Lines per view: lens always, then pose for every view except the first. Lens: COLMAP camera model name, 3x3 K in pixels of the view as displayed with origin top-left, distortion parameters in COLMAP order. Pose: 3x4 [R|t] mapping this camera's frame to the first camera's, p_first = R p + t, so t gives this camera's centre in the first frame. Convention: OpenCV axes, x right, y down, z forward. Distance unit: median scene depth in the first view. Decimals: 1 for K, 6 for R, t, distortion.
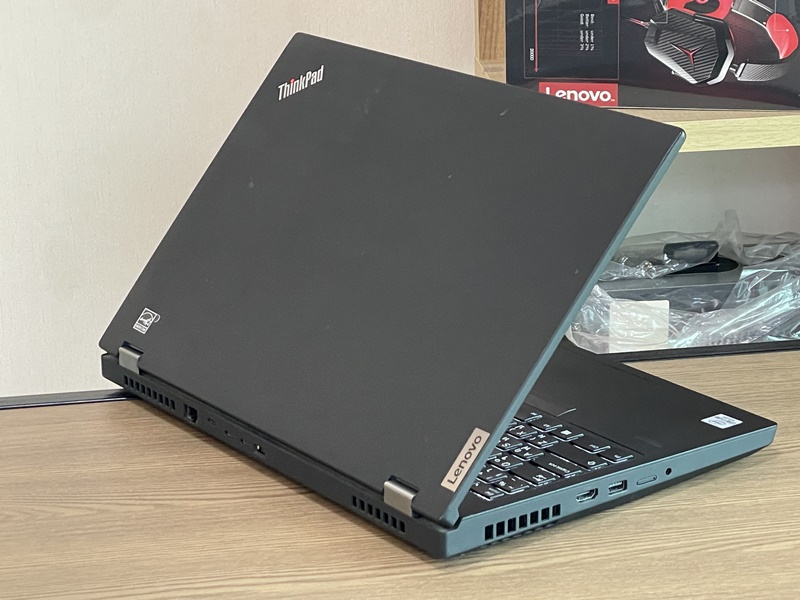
lens RADIAL K [[2141.1, 0, 400.5], [0, 2141.1, 301.3], [0, 0, 1]] dist [0.133006, 0.000000]
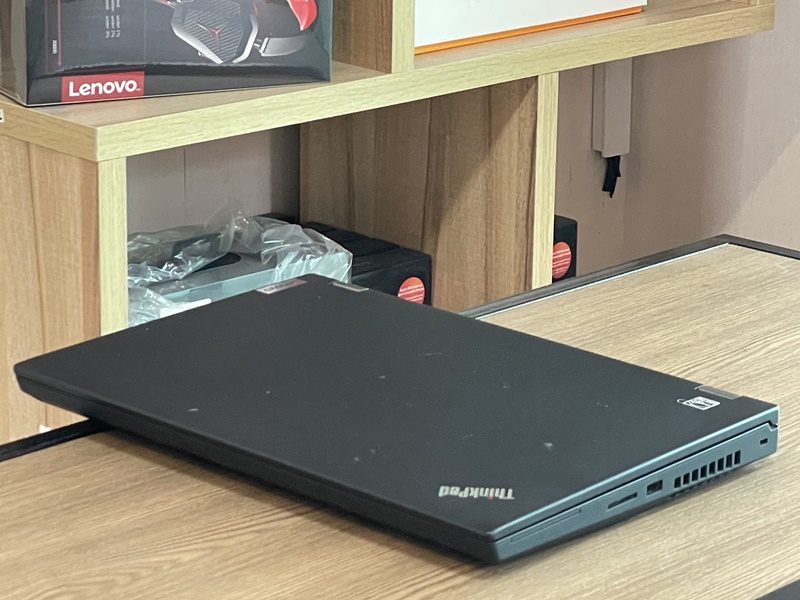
lens RADIAL K [[2679.1, 0, 398.0], [0, 2679.1, 301.5], [0, 0, 1]] dist [0.179562, 0.000000]
pose [[0.765218, -0.139374, 0.628504, -0.555998], [0.160962, 0.986696, 0.022829, -0.013011], [-0.623324, 0.083696, 0.777472, 0.047774]]
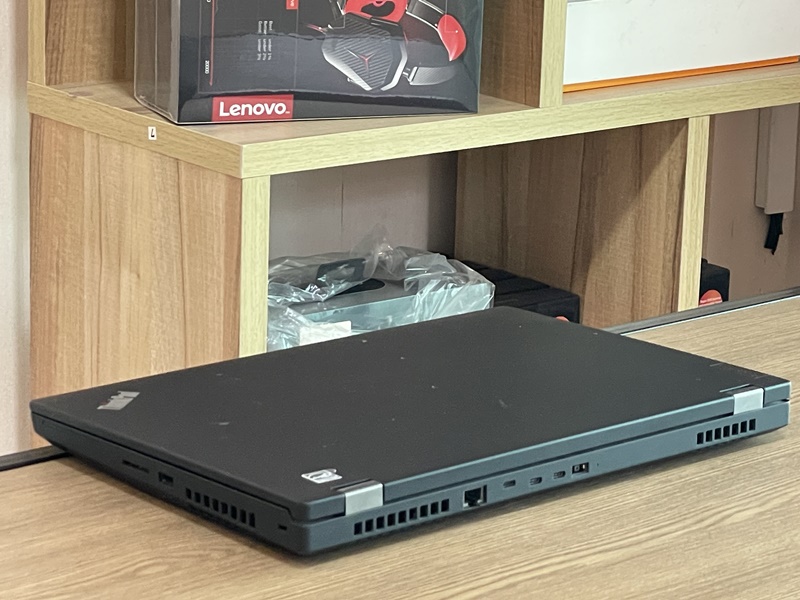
lens RADIAL K [[2679.1, 0, 402.4], [0, 2679.1, 296.2], [0, 0, 1]] dist [0.179562, 0.000000]
pose [[0.816832, -0.085361, 0.570525, -0.541645], [0.122352, 0.992127, -0.026733, 0.023653], [-0.563751, 0.091641, 0.820845, 0.017691]]
